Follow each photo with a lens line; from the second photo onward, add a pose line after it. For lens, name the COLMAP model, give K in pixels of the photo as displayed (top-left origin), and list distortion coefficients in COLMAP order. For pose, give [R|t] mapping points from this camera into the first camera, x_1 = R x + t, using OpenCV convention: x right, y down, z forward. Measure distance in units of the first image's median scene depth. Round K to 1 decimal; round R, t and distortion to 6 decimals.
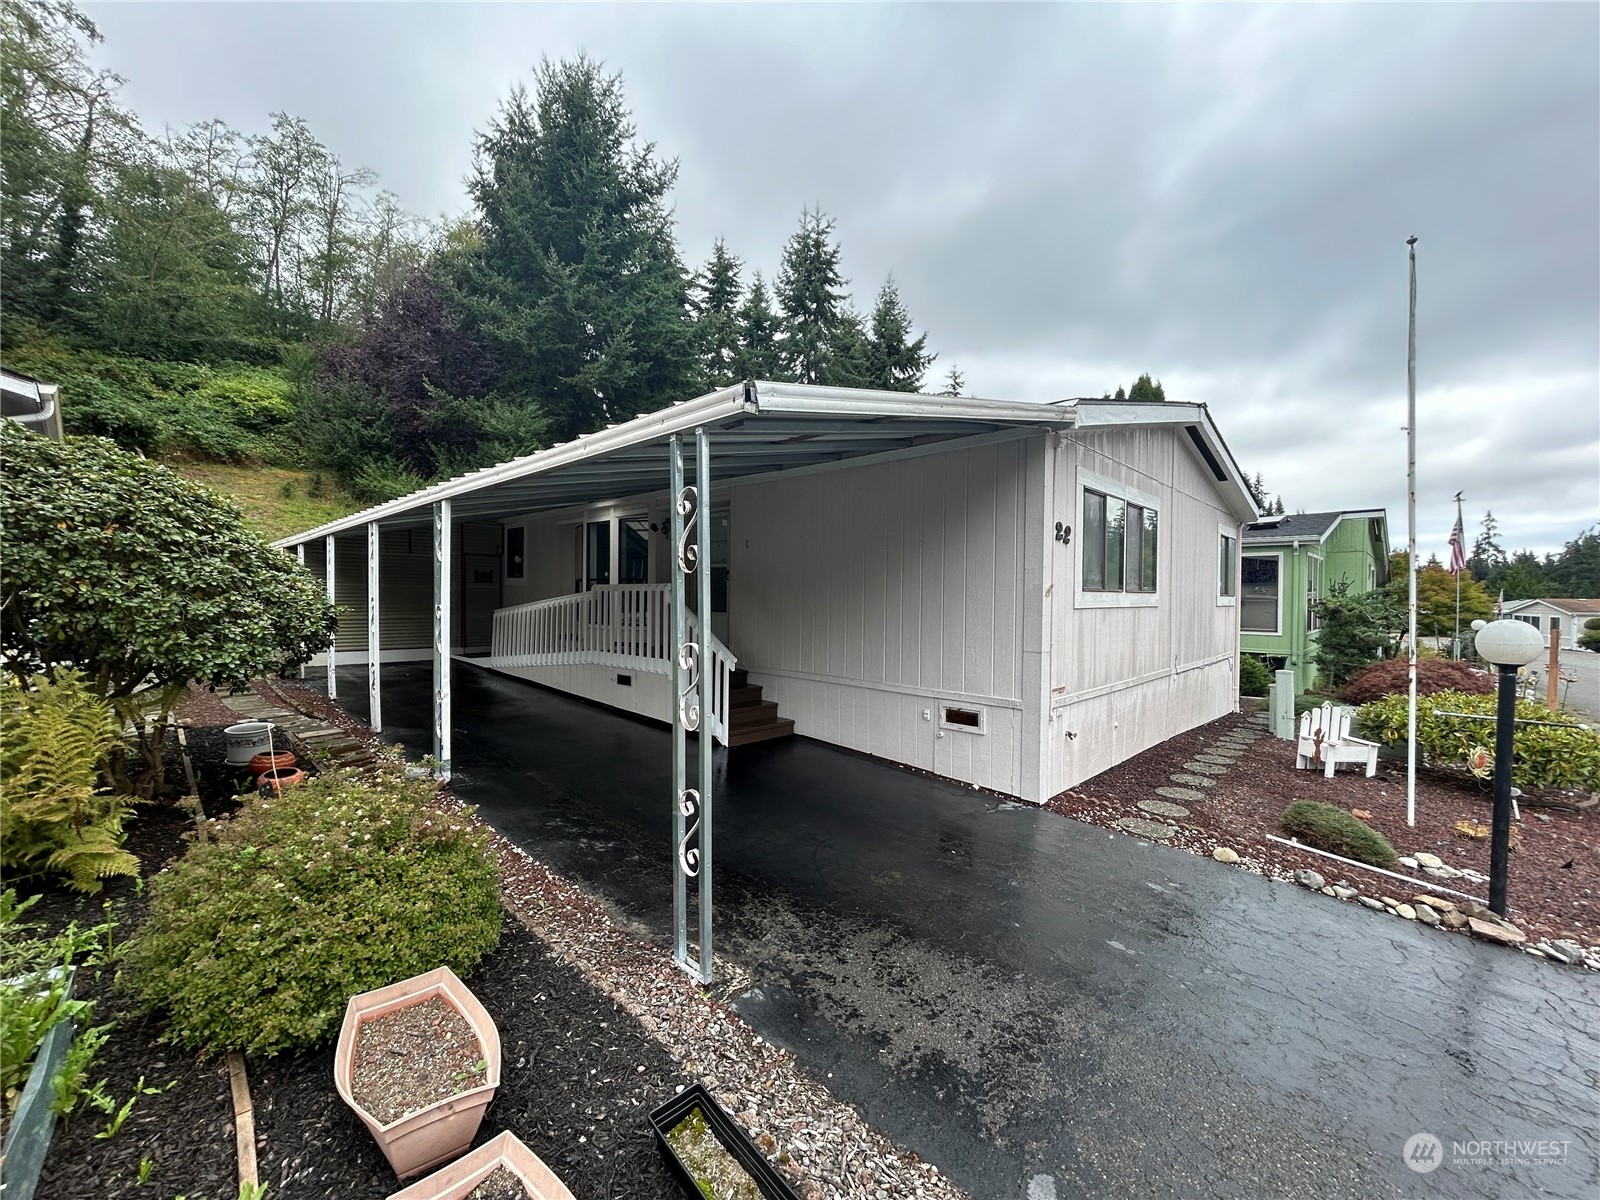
lens RADIAL K [[639.1, 0, 802.4], [0, 639.1, 596.6], [0, 0, 1]] dist [-0.000823, -0.000155]
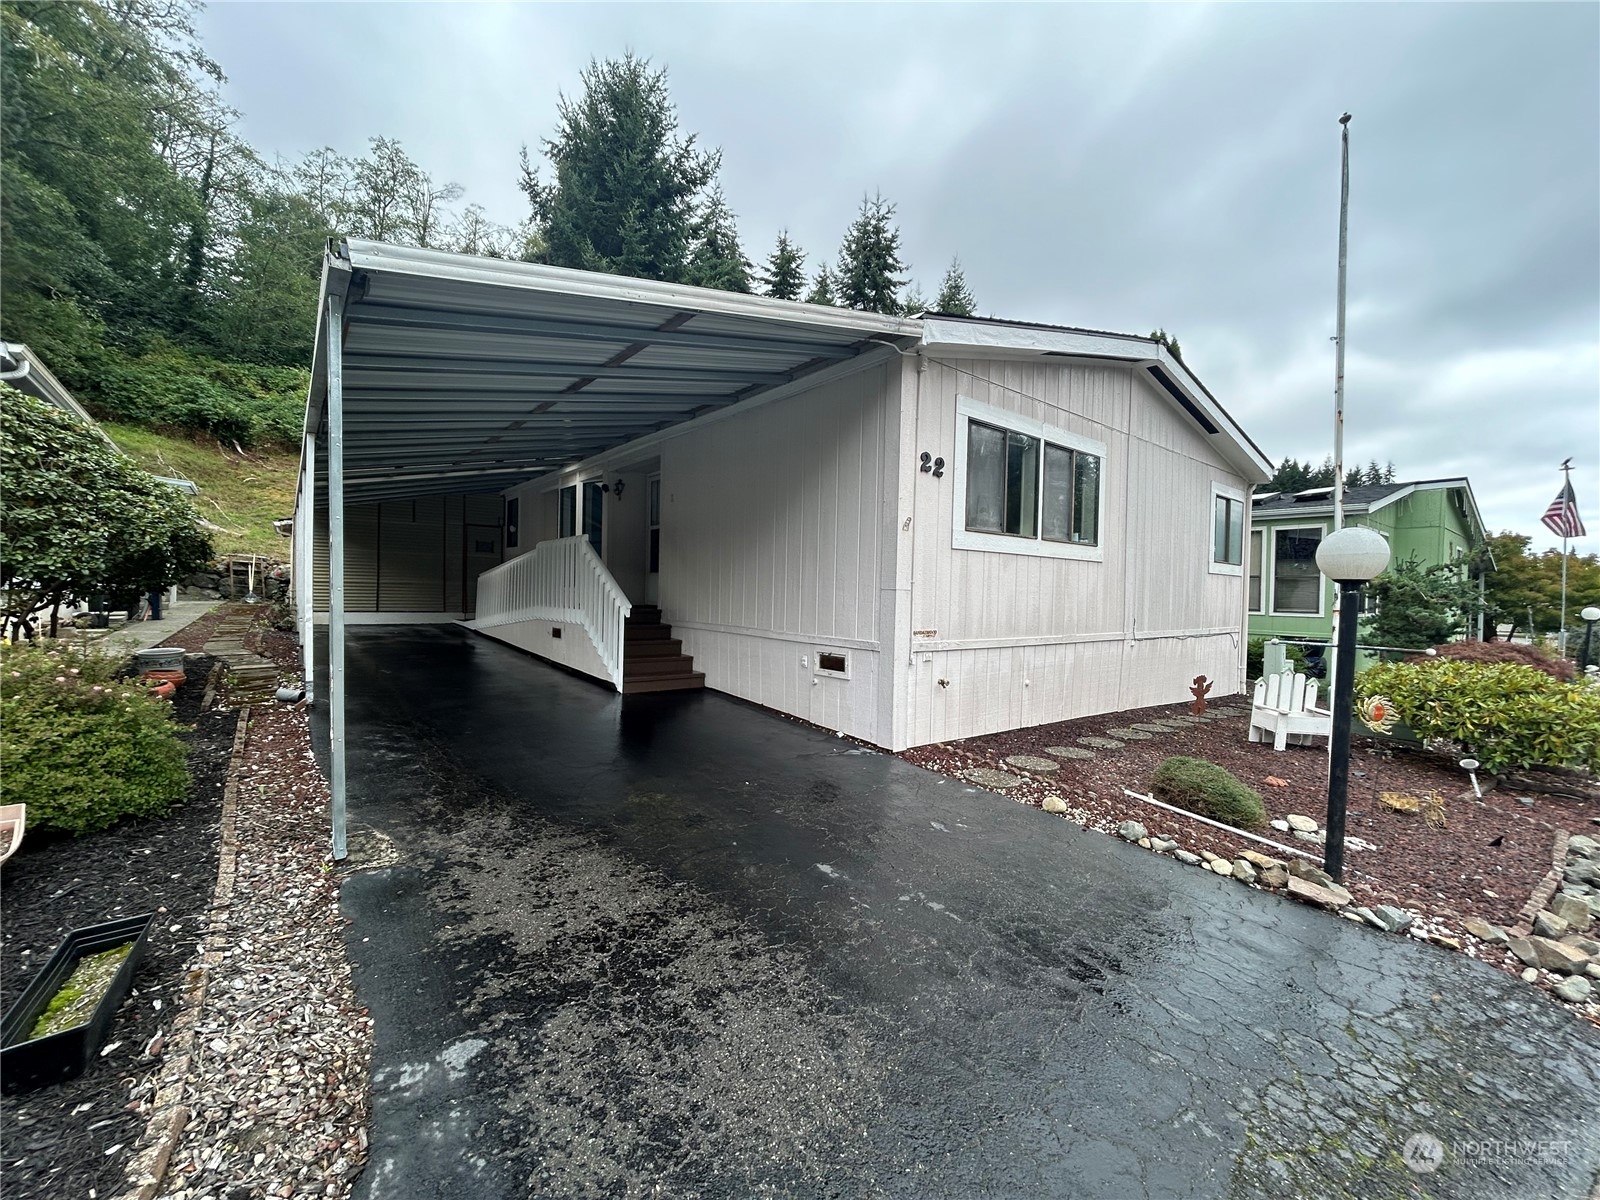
lens RADIAL K [[639.1, 0, 802.4], [0, 639.1, 596.6], [0, 0, 1]] dist [-0.000823, -0.000155]
pose [[0.992265, 0.012576, -0.123495, 0.135025], [-0.012052, 0.999915, 0.004988, 0.036174], [0.123547, -0.003461, 0.992333, 0.020675]]
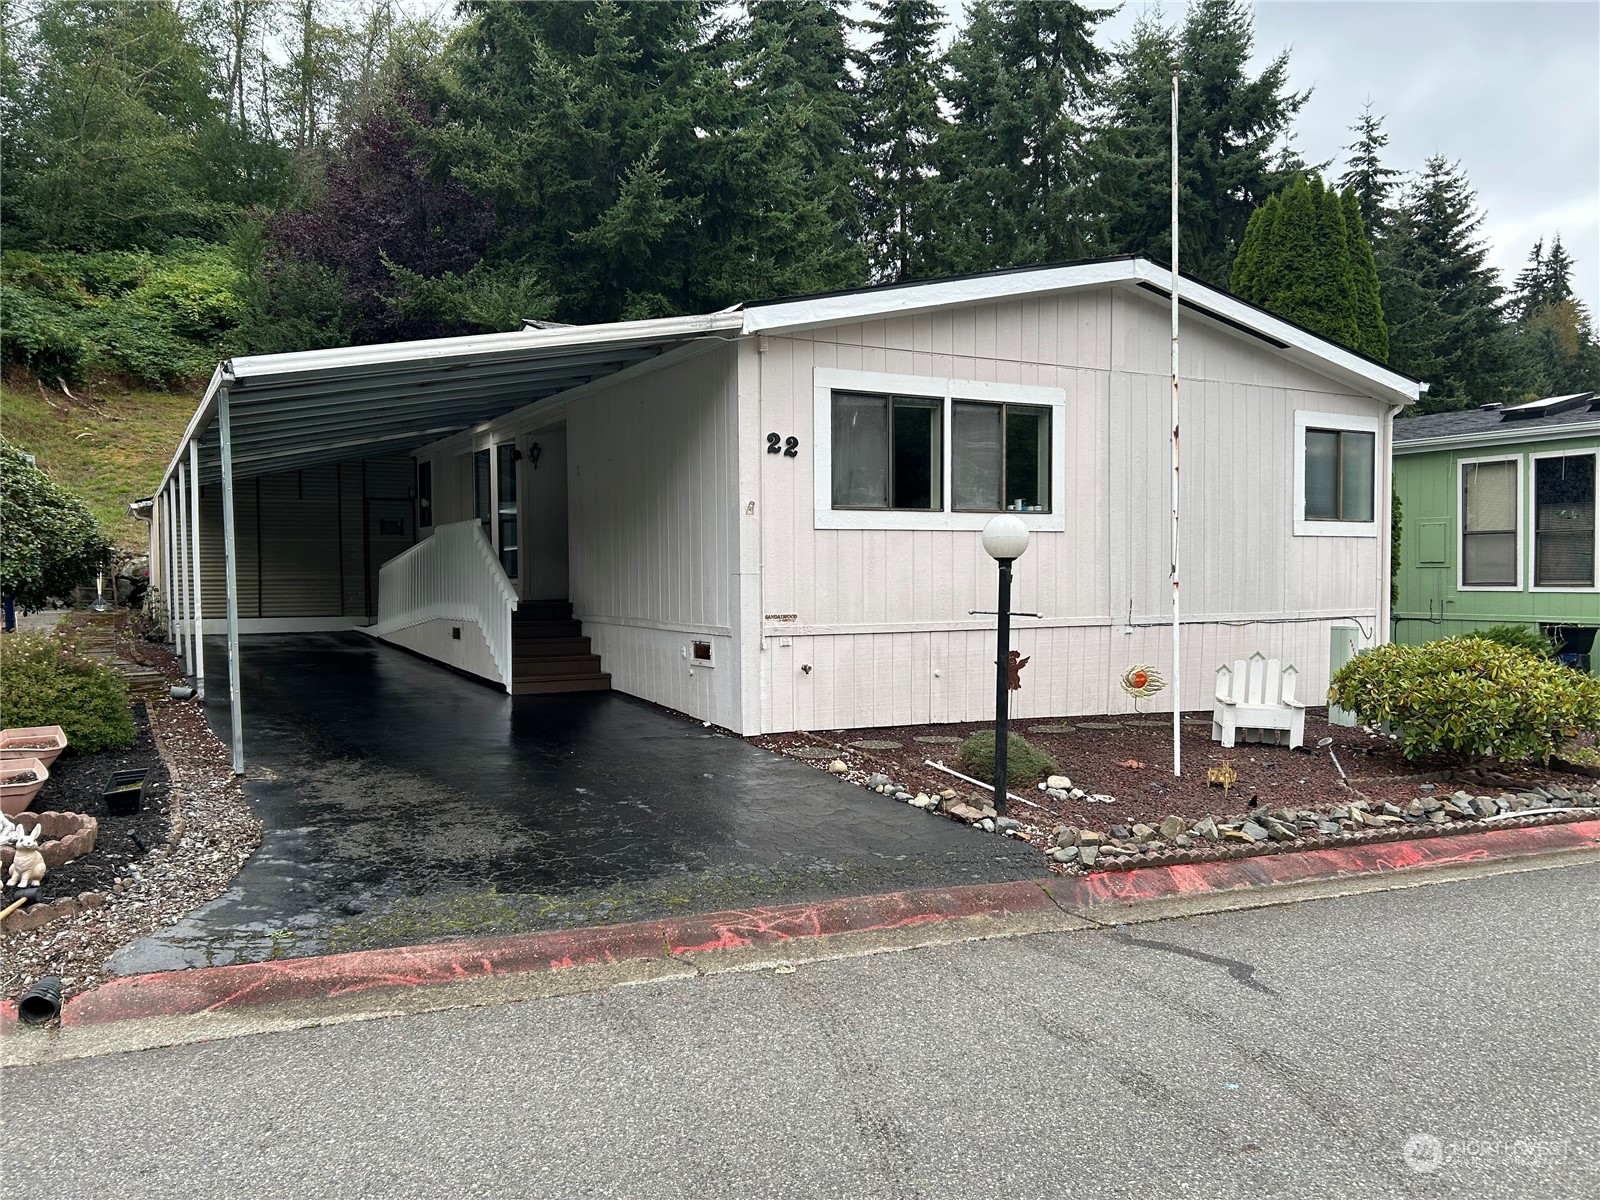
lens RADIAL K [[1193.1, 0, 820.5], [0, 1193.1, 595.9], [0, 0, 1]] dist [0.066150, -0.072971]
pose [[0.962049, -0.011811, -0.272621, 0.367753], [0.016472, 0.999755, 0.014814, 0.036553], [0.272379, -0.018742, 0.962007, -0.248299]]
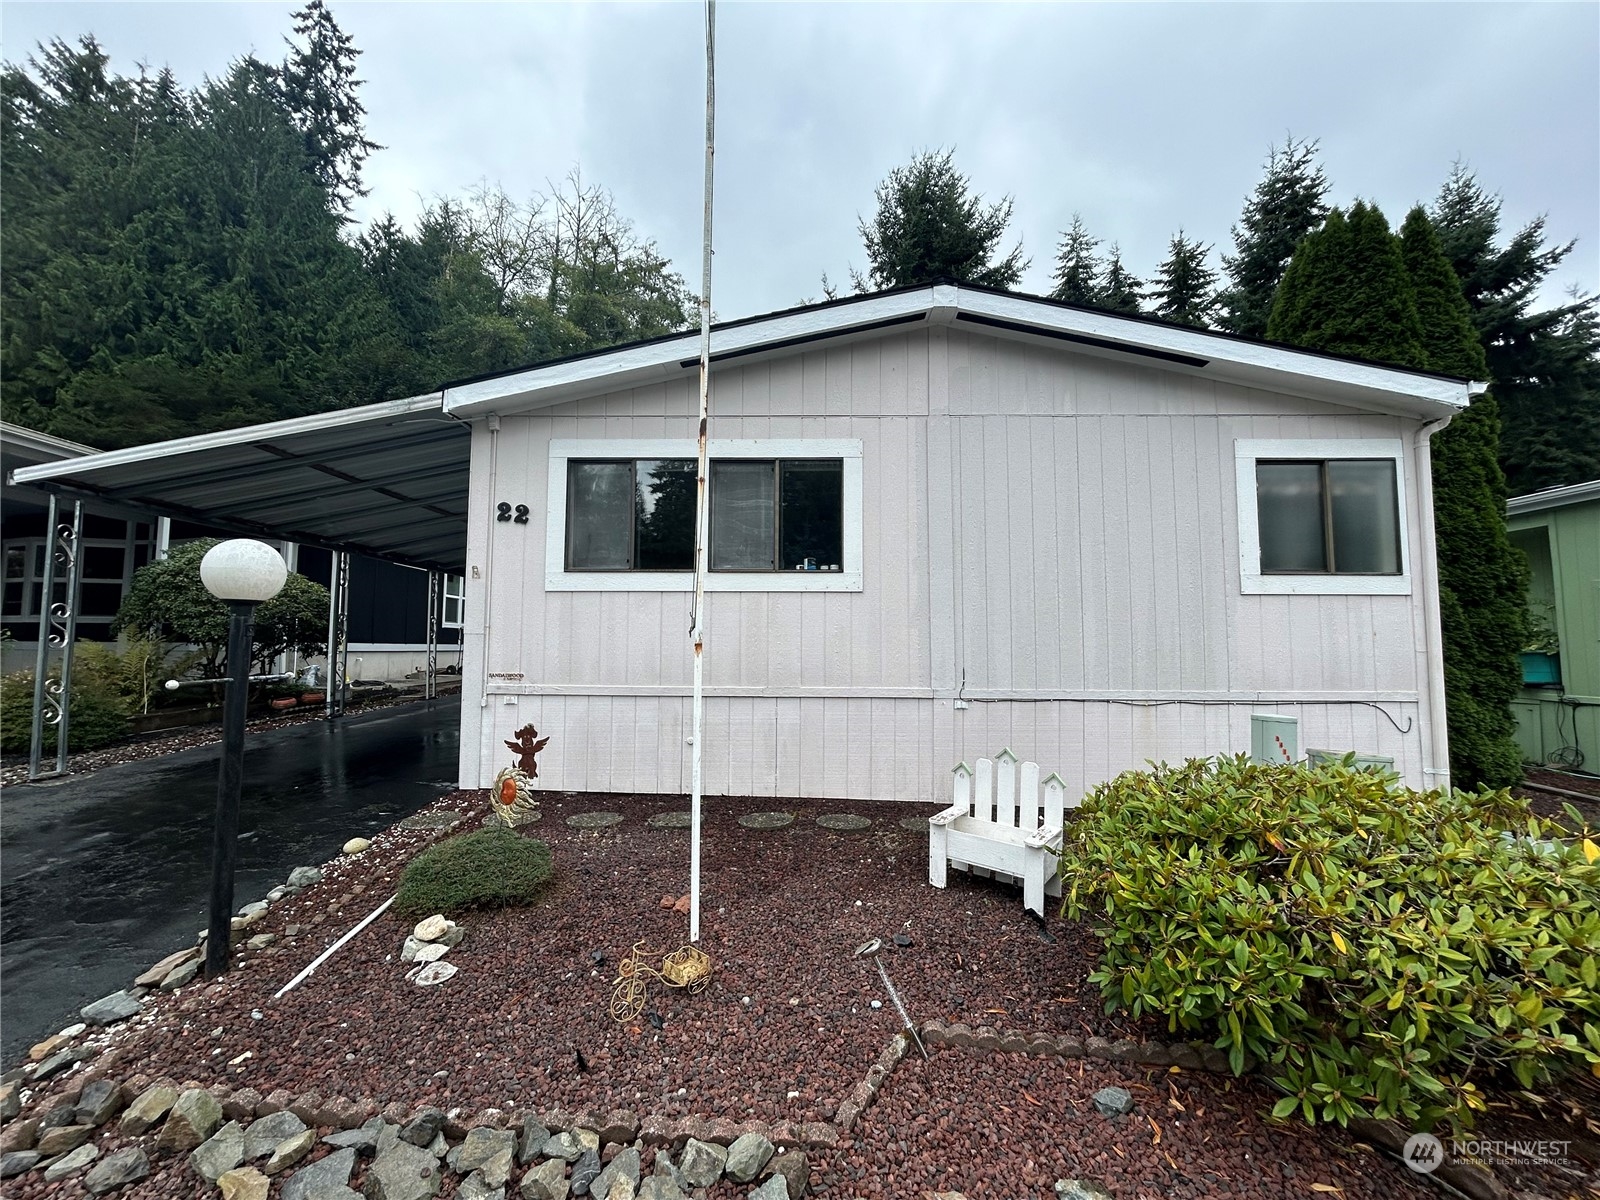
lens RADIAL K [[643.0, 0, 804.7], [0, 643.0, 593.2], [0, 0, 1]] dist [0.006322, -0.002215]
pose [[0.679857, -0.068928, -0.730099, 0.565433], [0.000867, 0.995648, -0.093191, 0.045225], [0.733345, 0.062724, 0.676957, 0.267827]]
